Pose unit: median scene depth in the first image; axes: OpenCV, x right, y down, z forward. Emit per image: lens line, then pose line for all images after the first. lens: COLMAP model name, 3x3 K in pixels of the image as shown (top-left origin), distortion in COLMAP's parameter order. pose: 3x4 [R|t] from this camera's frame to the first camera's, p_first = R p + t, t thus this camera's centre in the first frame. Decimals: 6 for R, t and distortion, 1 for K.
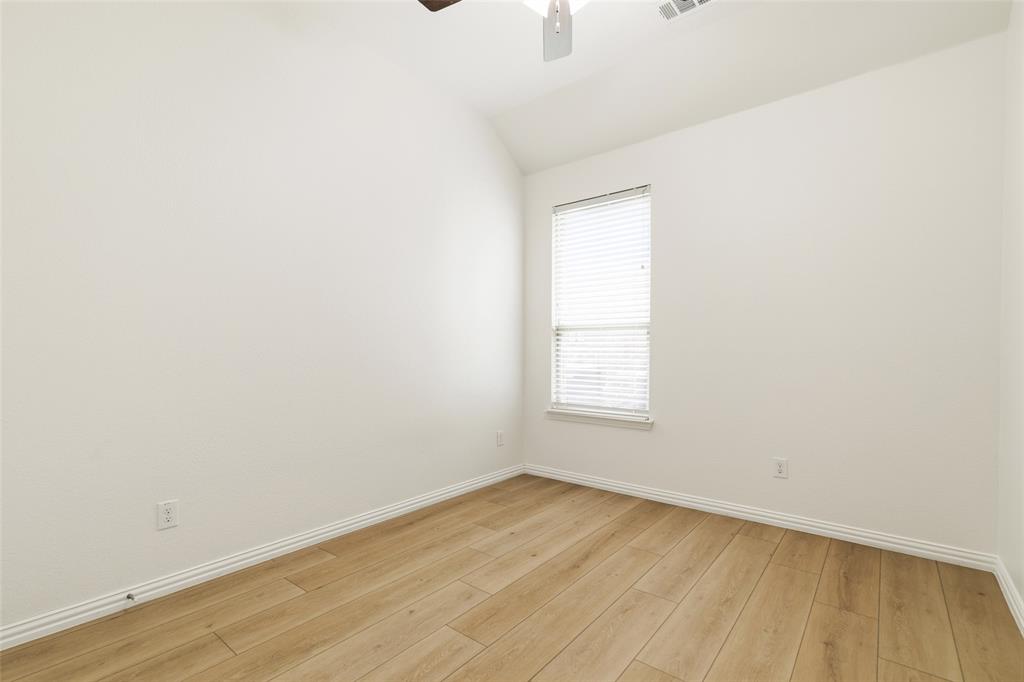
lens RADIAL K [[459.6, 0, 504.9], [0, 459.6, 341.8], [0, 0, 1]] dist [0.004794, 0.000114]
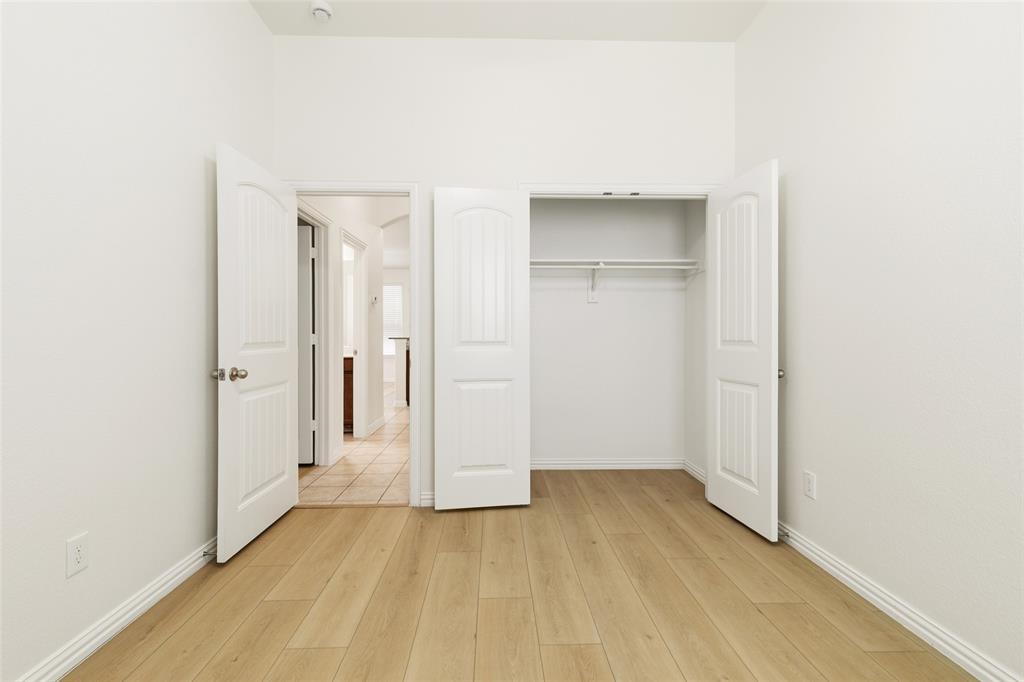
lens RADIAL K [[459.6, 0, 504.9], [0, 459.6, 341.8], [0, 0, 1]] dist [0.004794, 0.000114]
pose [[-0.754547, 0.007030, -0.656208, 0.577429], [0.012812, 0.999910, -0.004020, 0.041190], [0.656121, -0.011441, -0.754569, 1.534547]]
